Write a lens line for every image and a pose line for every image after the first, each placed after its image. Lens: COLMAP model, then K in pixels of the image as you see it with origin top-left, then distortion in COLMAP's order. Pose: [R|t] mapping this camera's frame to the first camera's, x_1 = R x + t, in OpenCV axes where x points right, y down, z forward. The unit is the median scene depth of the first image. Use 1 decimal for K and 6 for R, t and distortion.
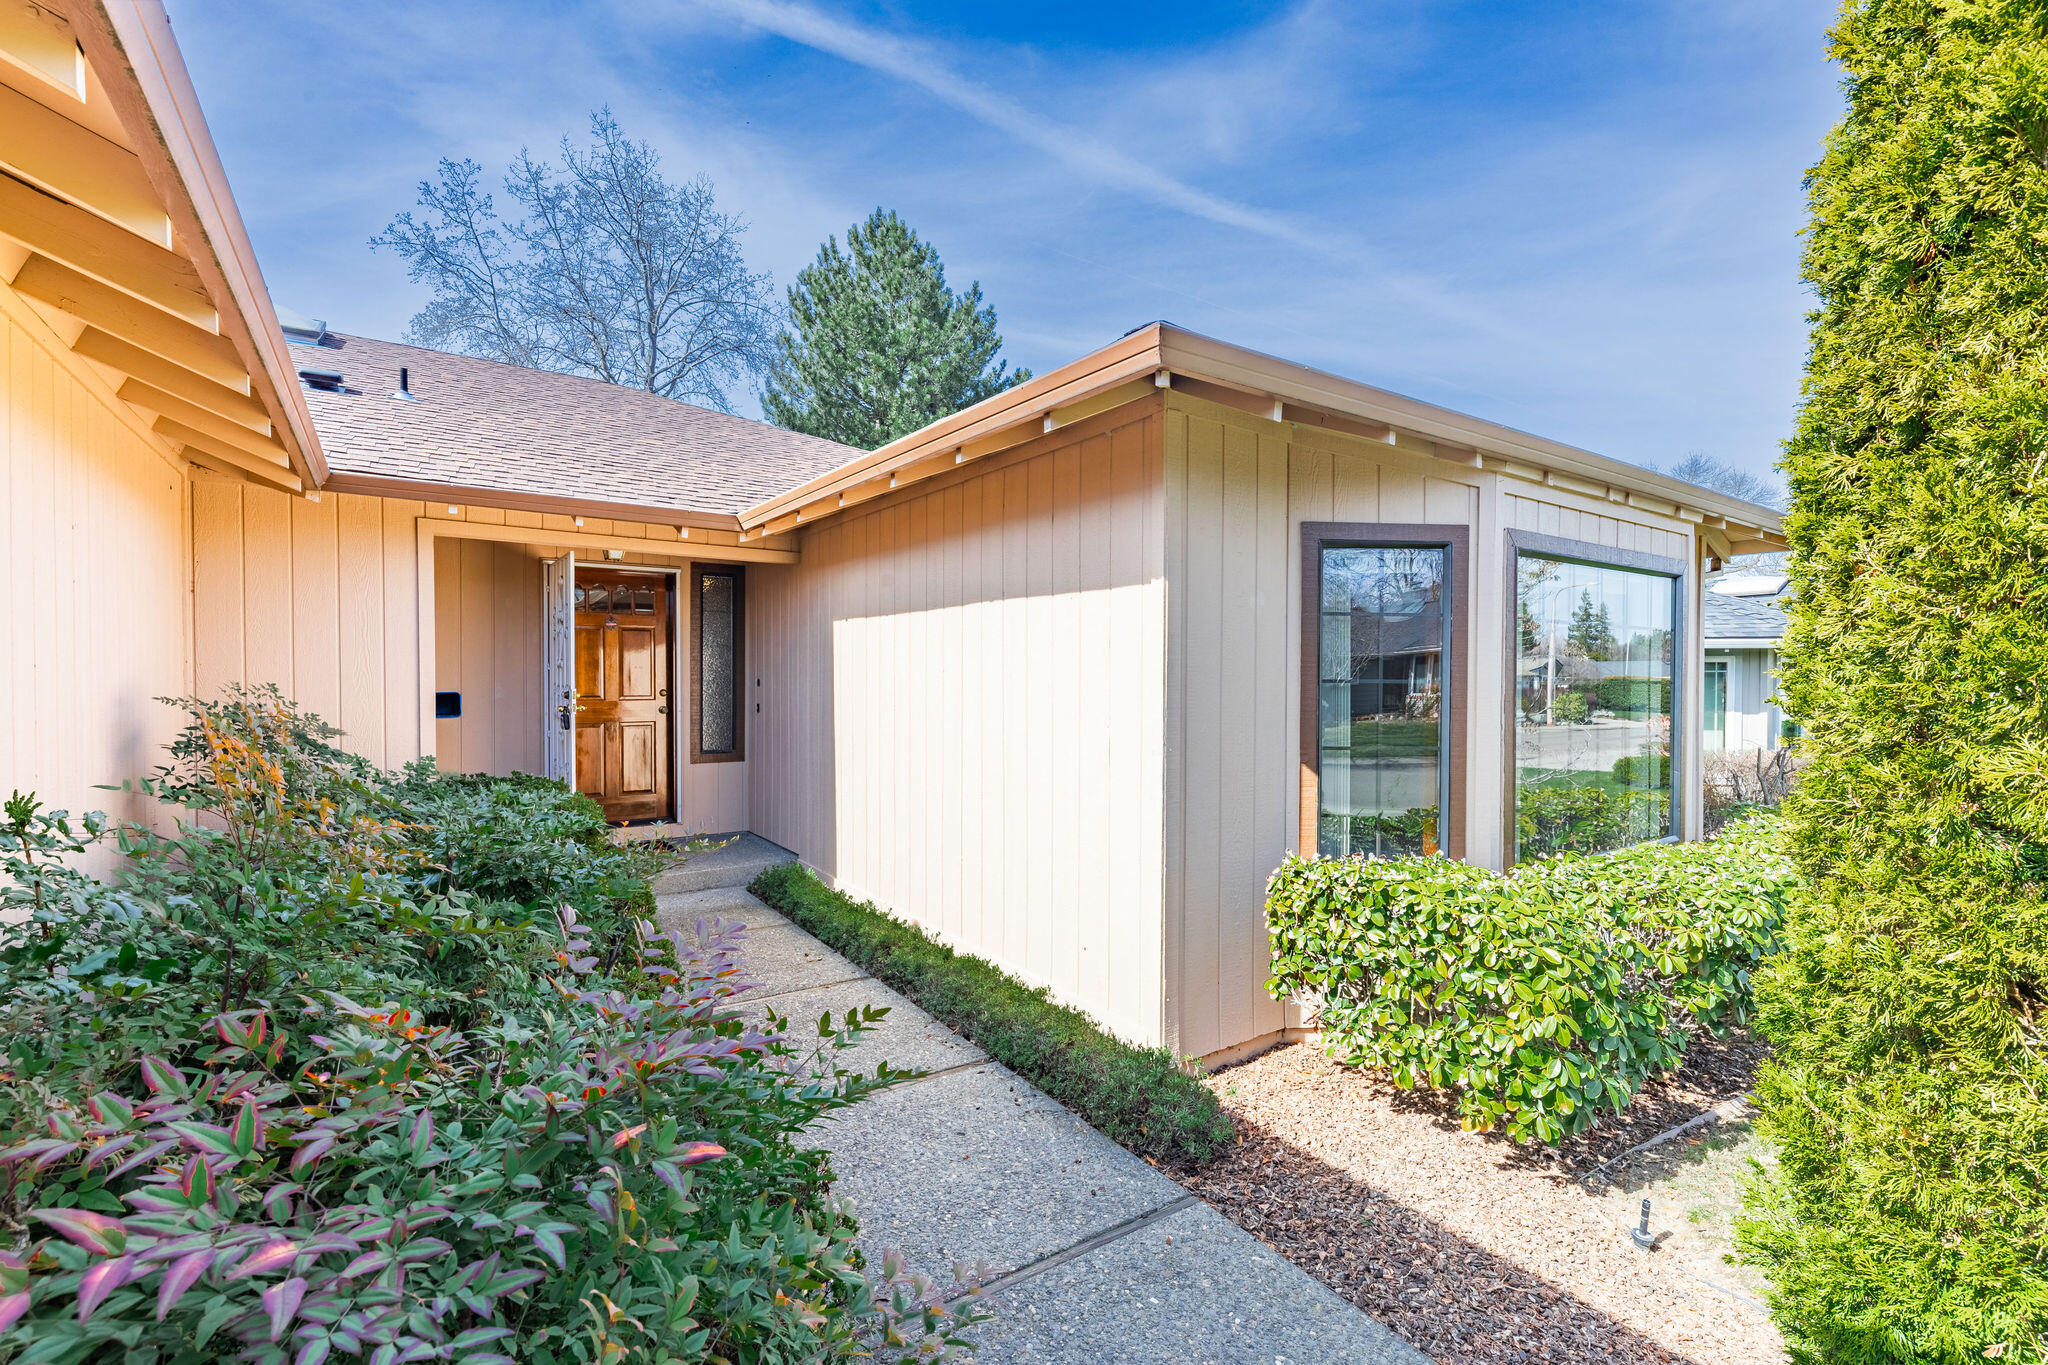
lens RADIAL K [[922.7, 0, 1038.4], [0, 922.7, 682.3], [0, 0, 1]] dist [0.004383, -0.000133]
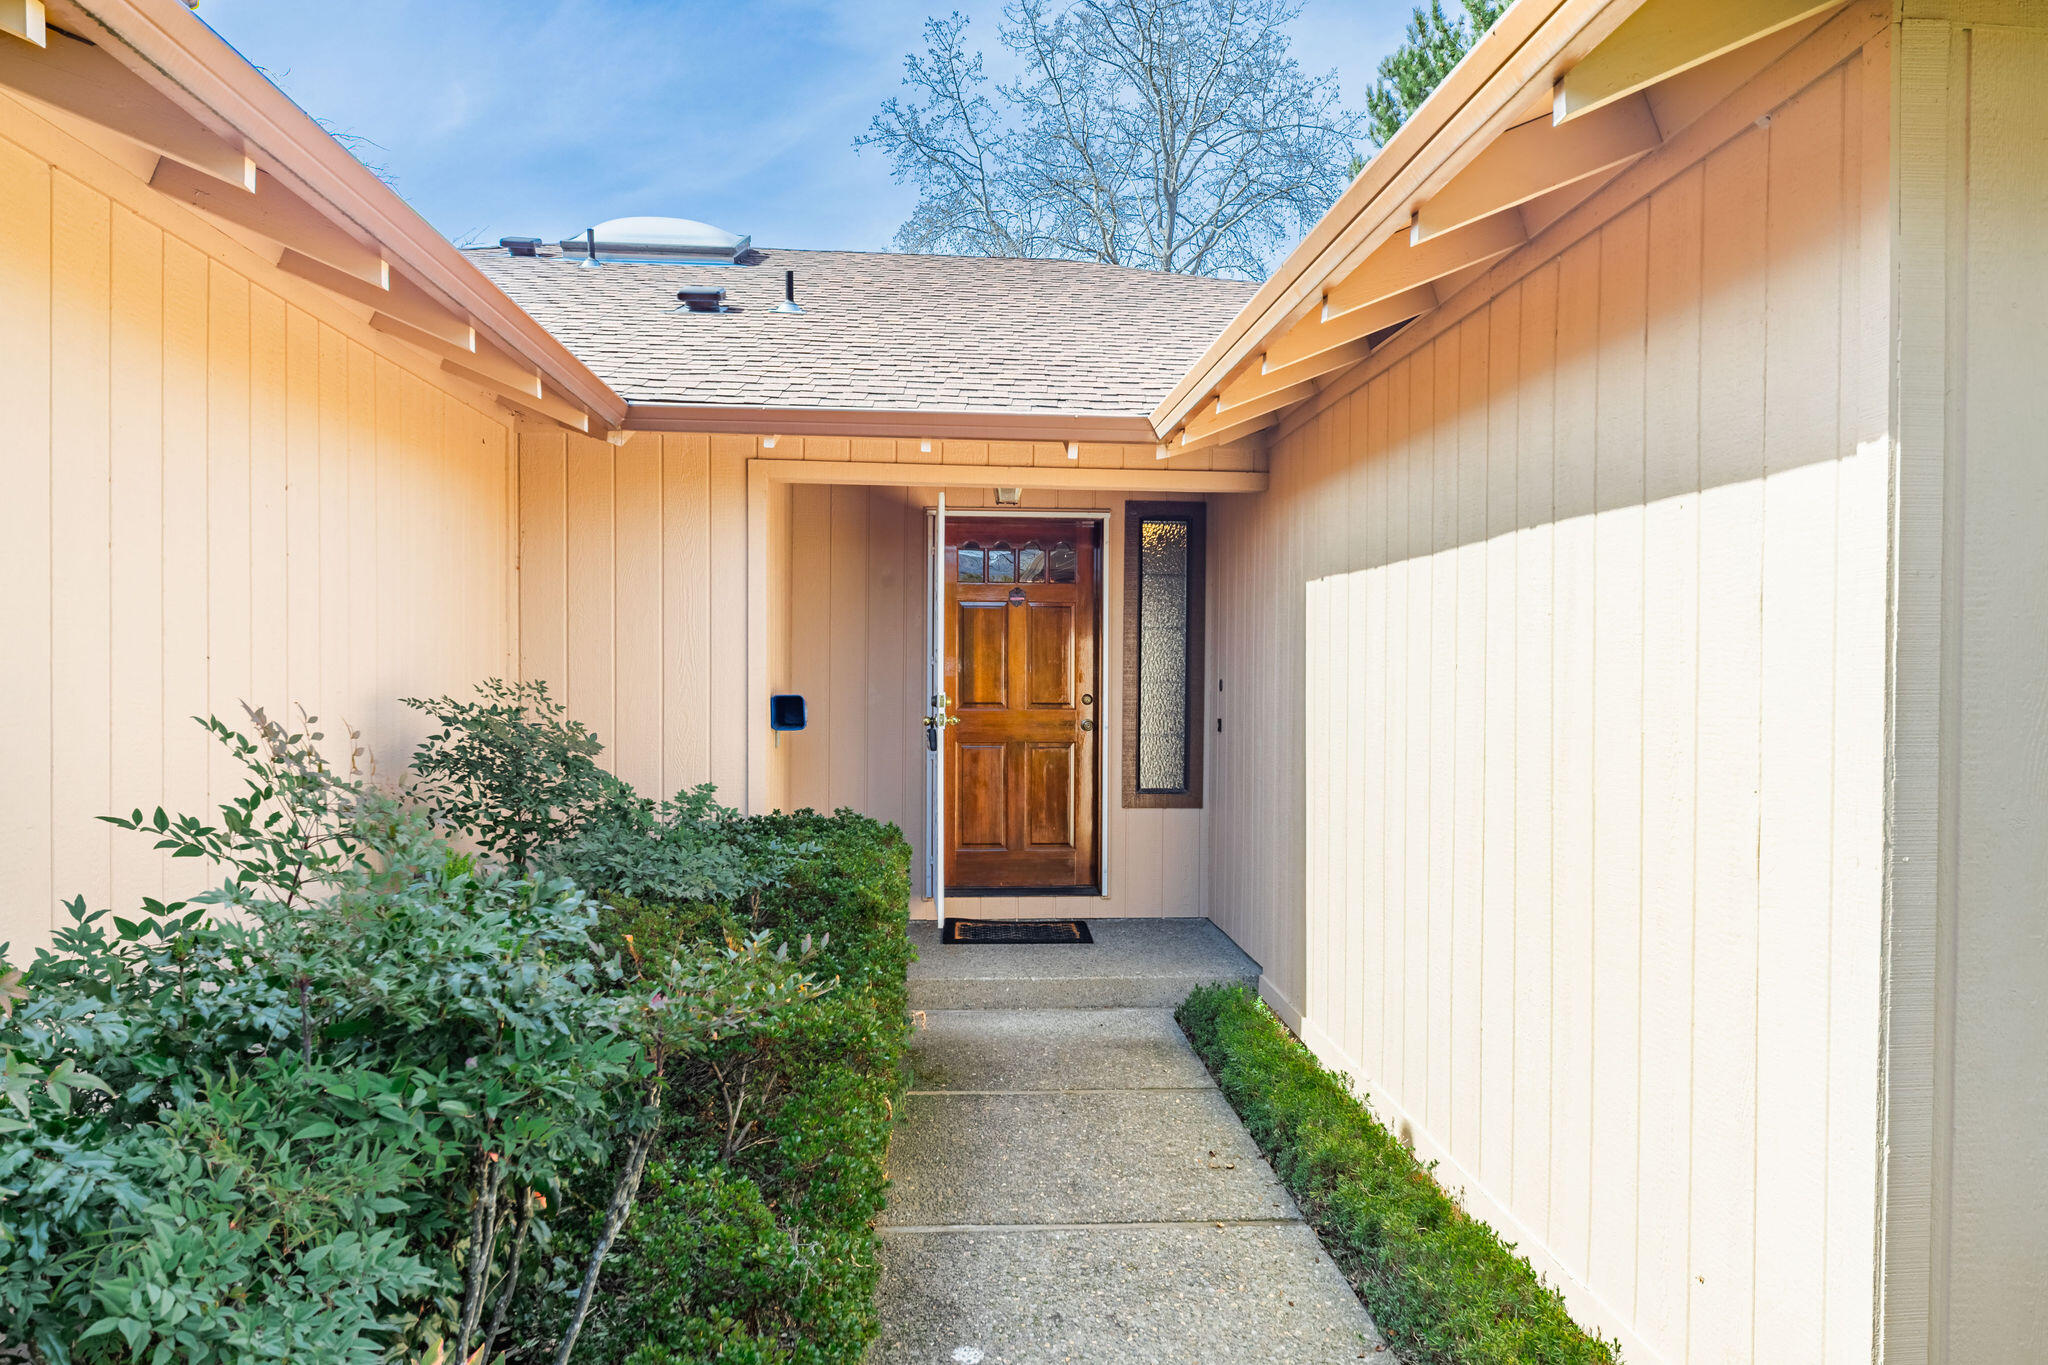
lens RADIAL K [[1348.4, 0, 1023.1], [0, 1348.4, 683.4], [0, 0, 1]] dist [0.004928, 0.001817]
pose [[0.858603, 0.006655, -0.512597, 0.052956], [-0.007265, 0.999973, 0.000815, -0.000589], [0.512589, 0.003024, 0.858629, 0.136044]]
